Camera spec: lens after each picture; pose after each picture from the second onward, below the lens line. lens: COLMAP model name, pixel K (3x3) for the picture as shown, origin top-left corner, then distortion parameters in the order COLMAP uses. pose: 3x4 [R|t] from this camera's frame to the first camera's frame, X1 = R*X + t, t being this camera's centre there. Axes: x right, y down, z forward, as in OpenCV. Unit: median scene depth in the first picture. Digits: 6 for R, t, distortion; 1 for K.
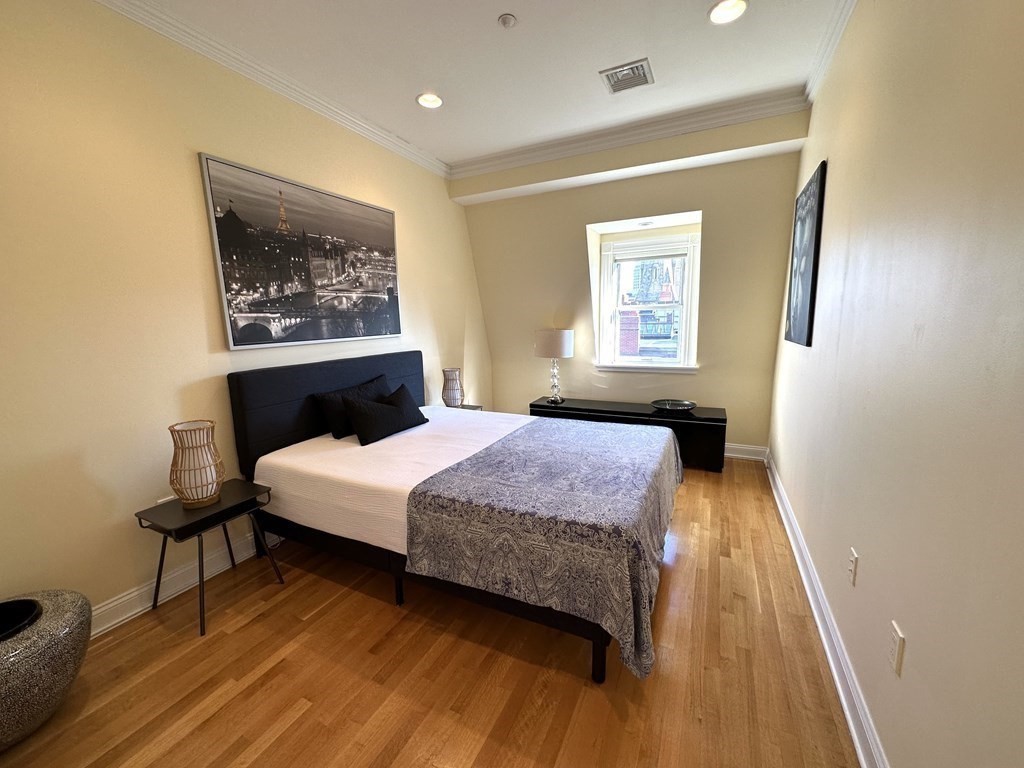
lens RADIAL K [[407.3, 0, 514.8], [0, 407.3, 386.6], [0, 0, 1]] dist [-0.001337, 0.000179]
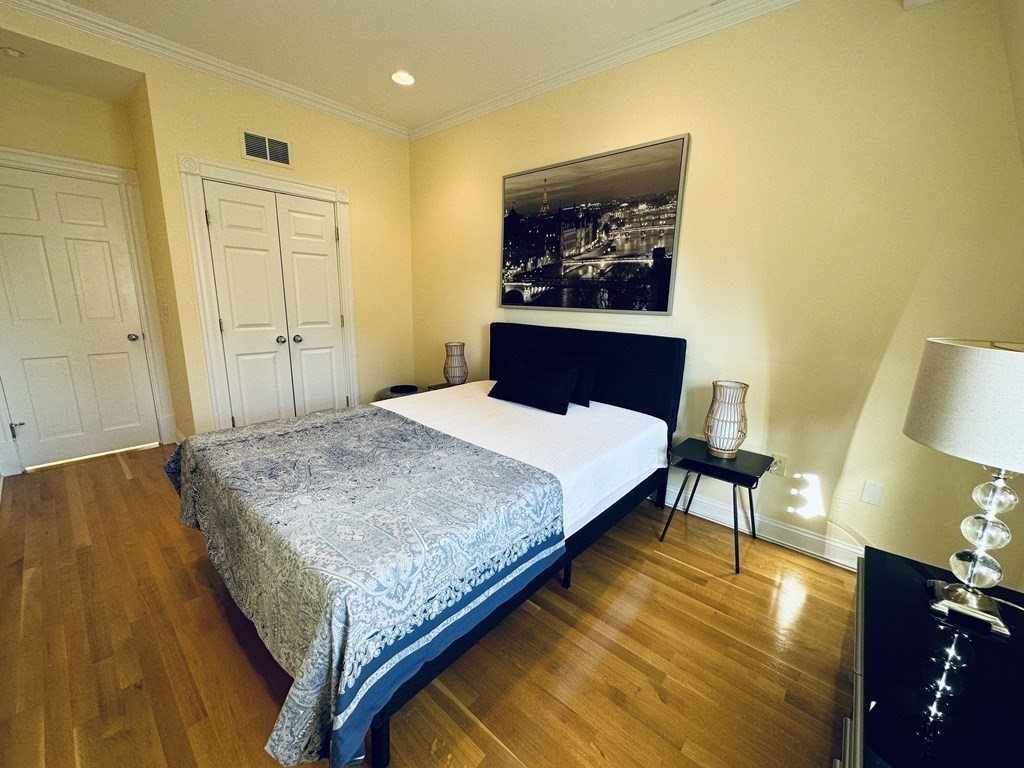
lens RADIAL K [[407.3, 0, 511.7], [0, 407.3, 381.9], [0, 0, 1]] dist [-0.001337, 0.000179]
pose [[-0.251178, 0.218917, -0.942860, 0.620274], [-0.180097, 0.946509, 0.267742, -0.193329], [0.951039, 0.237057, -0.198316, 1.133419]]
